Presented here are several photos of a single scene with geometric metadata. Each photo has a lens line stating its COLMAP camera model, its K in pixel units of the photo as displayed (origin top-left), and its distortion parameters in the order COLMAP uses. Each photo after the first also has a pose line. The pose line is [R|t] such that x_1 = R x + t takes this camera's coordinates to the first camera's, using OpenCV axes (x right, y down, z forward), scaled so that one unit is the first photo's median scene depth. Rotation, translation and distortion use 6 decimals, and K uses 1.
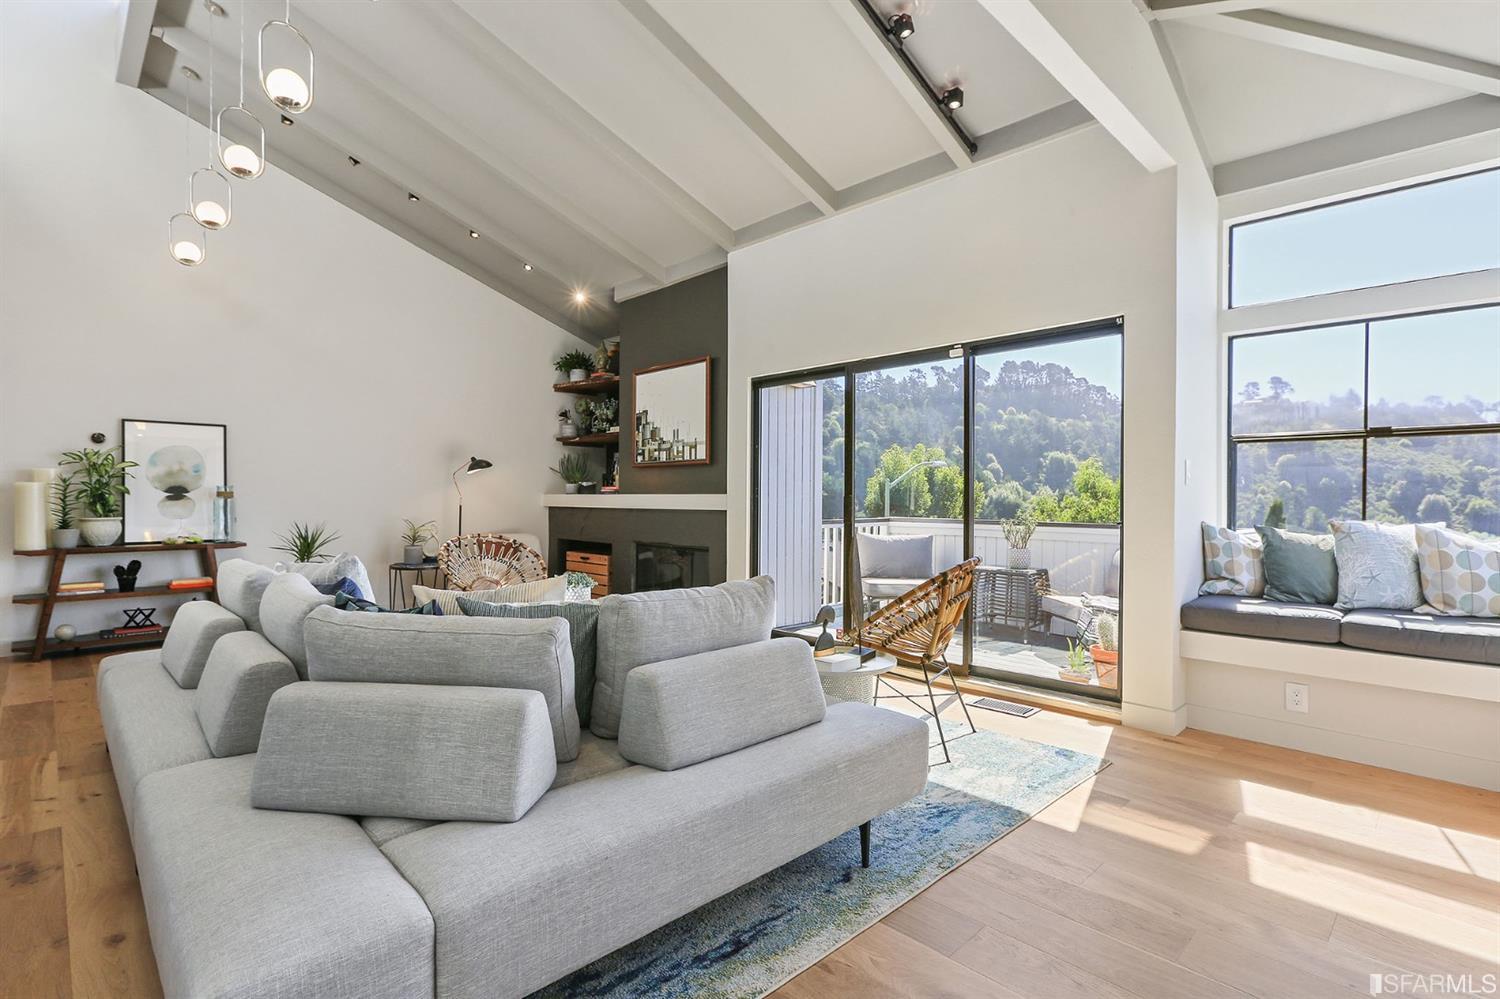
lens RADIAL K [[717.1, 0, 750.0], [0, 717.1, 499.5], [0, 0, 1]] dist [-0.003961, -0.000500]
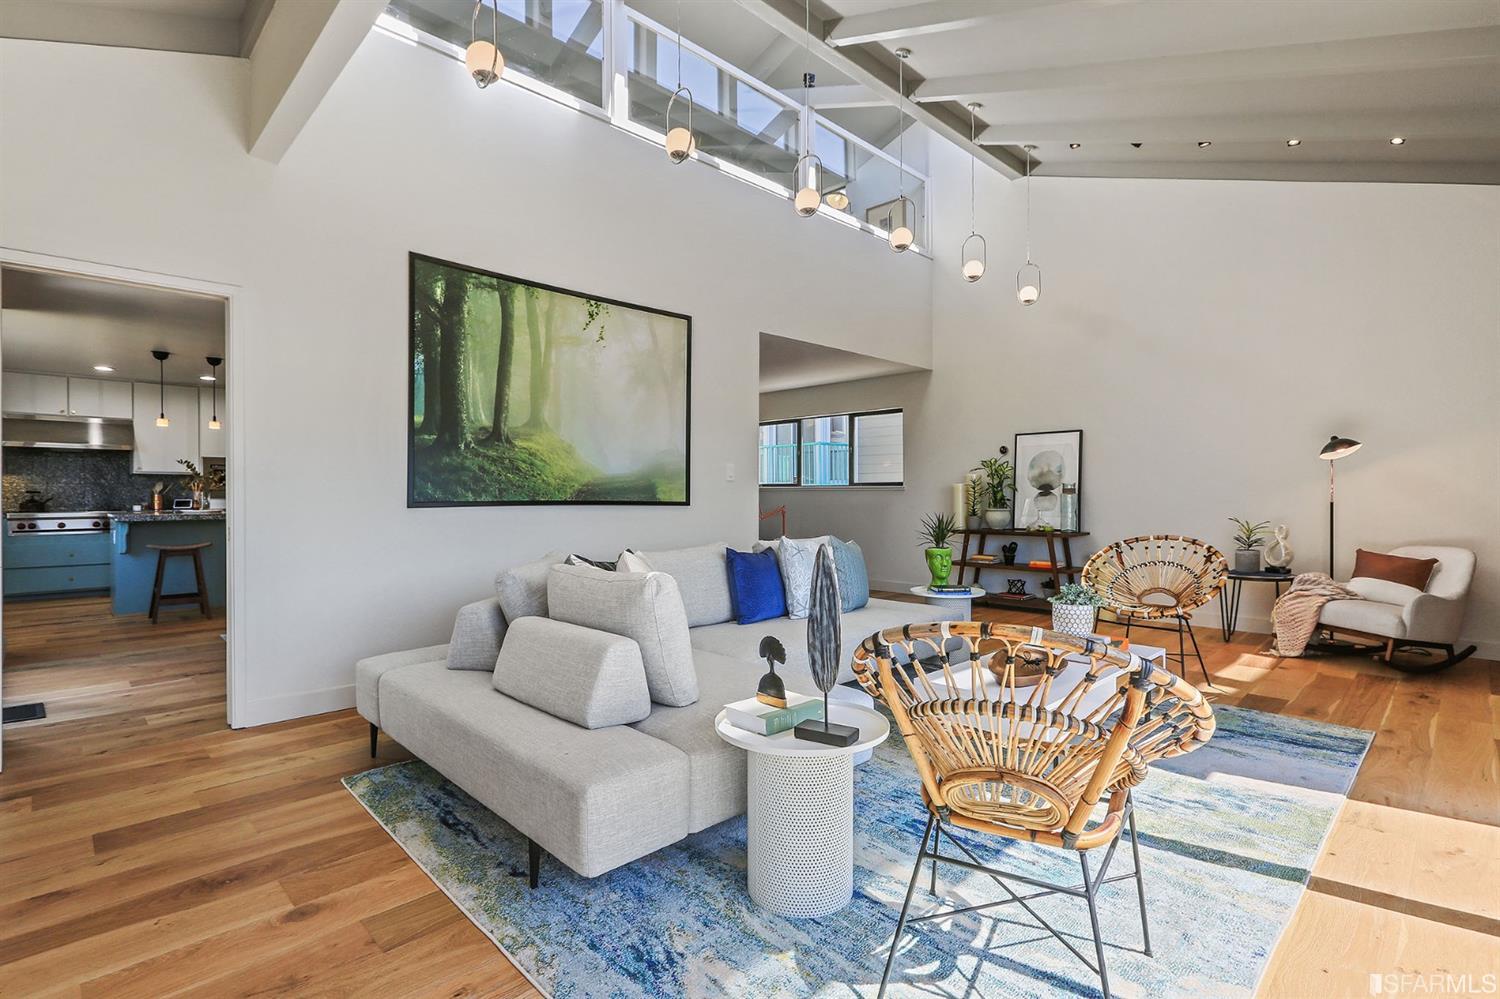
lens RADIAL K [[717.1, 0, 750.0], [0, 717.1, 499.5], [0, 0, 1]] dist [-0.003961, -0.000500]
pose [[-0.001596, 0.001323, -0.999998, 0.412746], [0.001931, 0.999997, 0.001320, 0.004253], [0.999997, -0.001929, -0.001599, 0.487515]]
